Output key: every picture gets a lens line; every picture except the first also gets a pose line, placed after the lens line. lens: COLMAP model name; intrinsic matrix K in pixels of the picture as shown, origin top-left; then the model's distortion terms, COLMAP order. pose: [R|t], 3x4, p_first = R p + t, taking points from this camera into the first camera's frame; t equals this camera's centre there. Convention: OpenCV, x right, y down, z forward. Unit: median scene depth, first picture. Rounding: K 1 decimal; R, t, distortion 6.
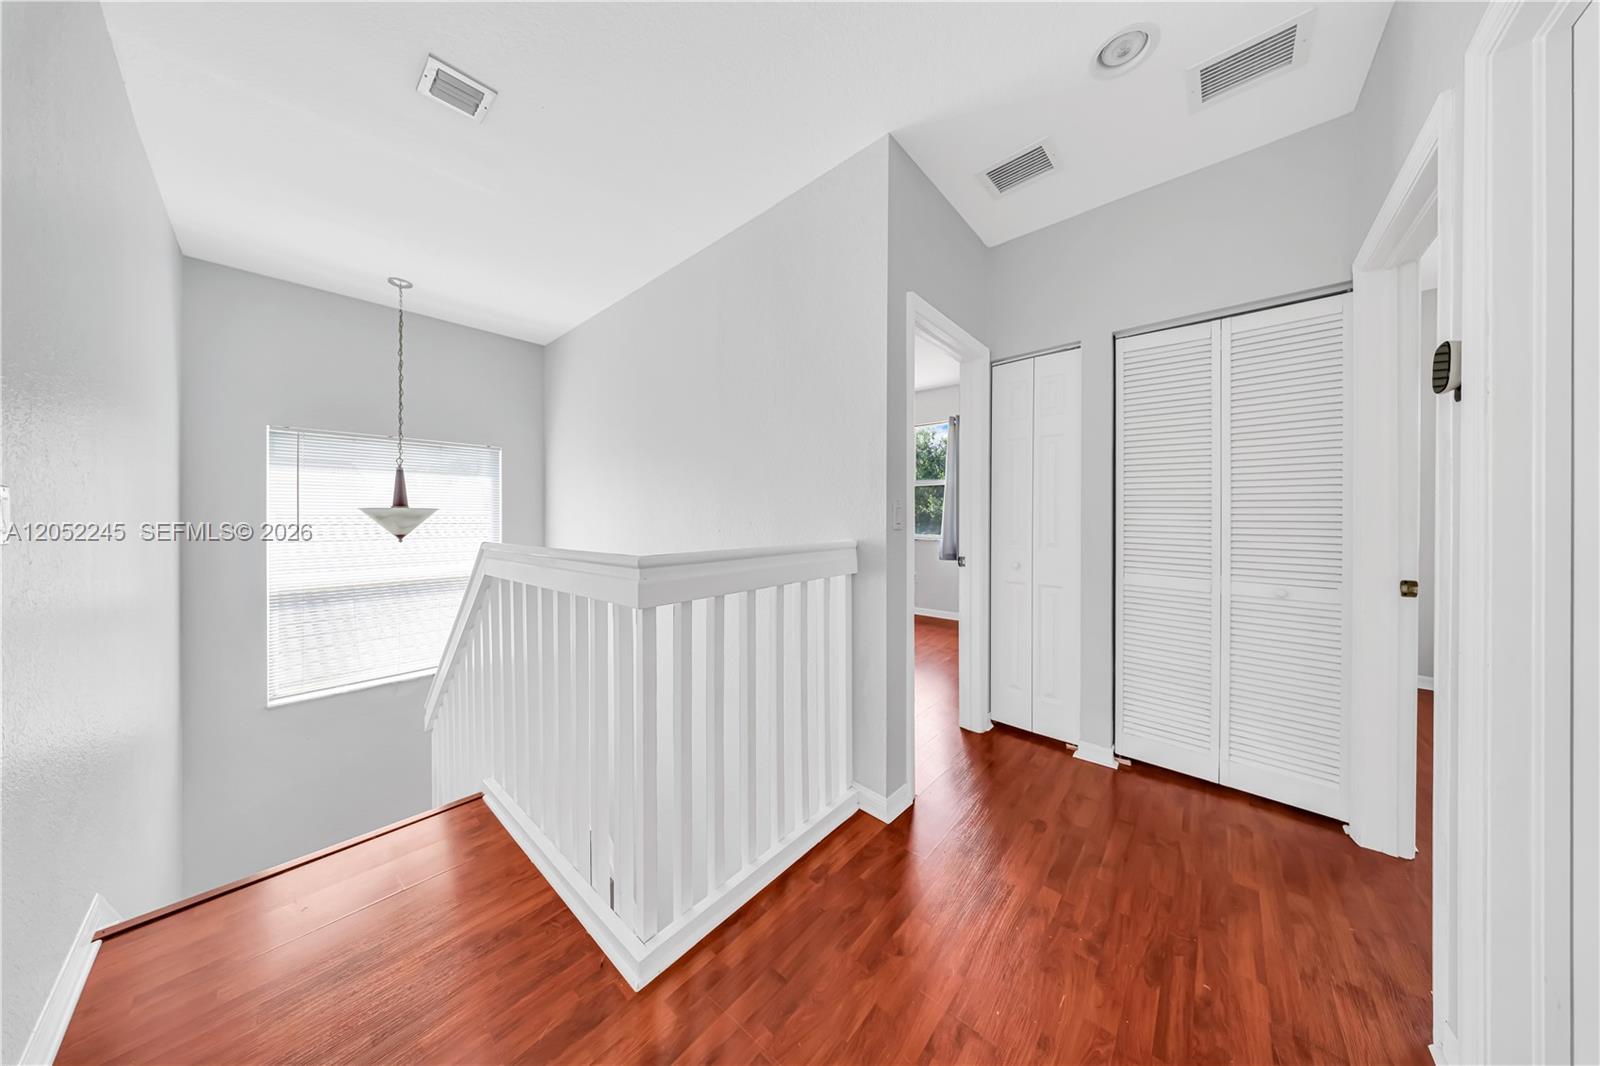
lens RADIAL K [[473.5, 0, 775.1], [0, 473.5, 520.1], [0, 0, 1]] dist [-0.003685, -0.000212]
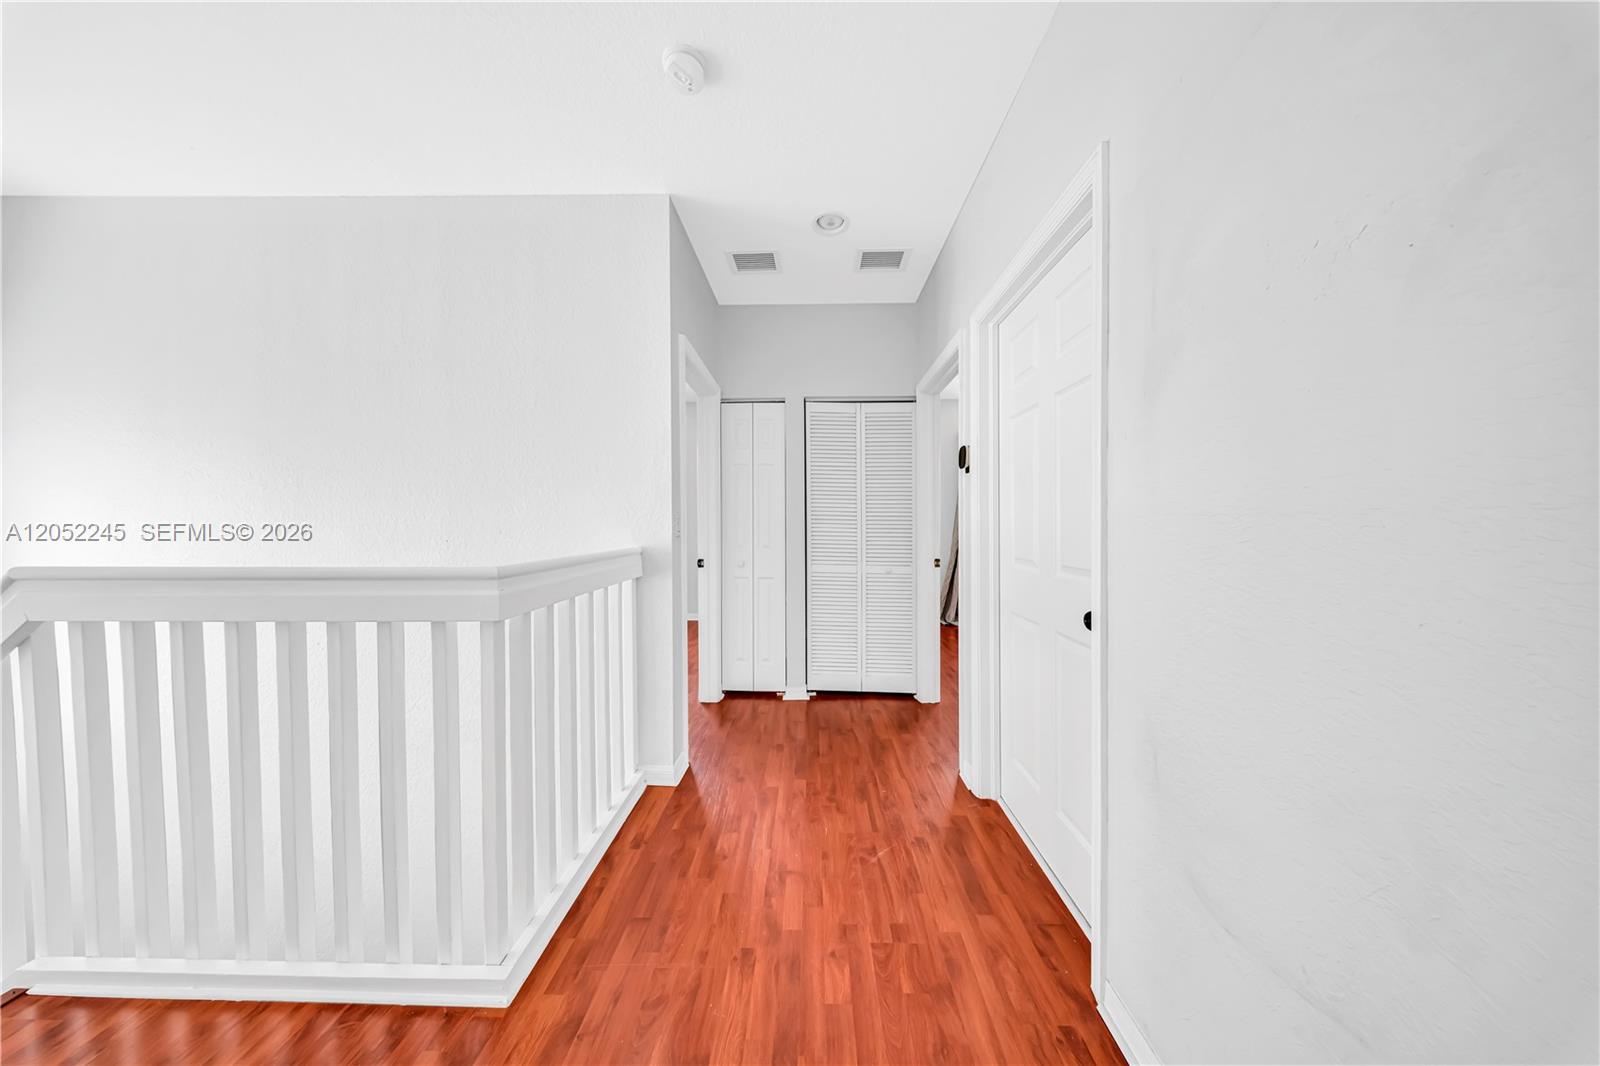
lens RADIAL K [[473.5, 0, 786.0], [0, 473.5, 531.3], [0, 0, 1]] dist [-0.003685, -0.000212]
pose [[0.768330, -0.007106, 0.640014, -0.387263], [0.003679, 0.999971, 0.006686, -0.000016], [-0.640043, -0.002782, 0.768334, -0.102760]]
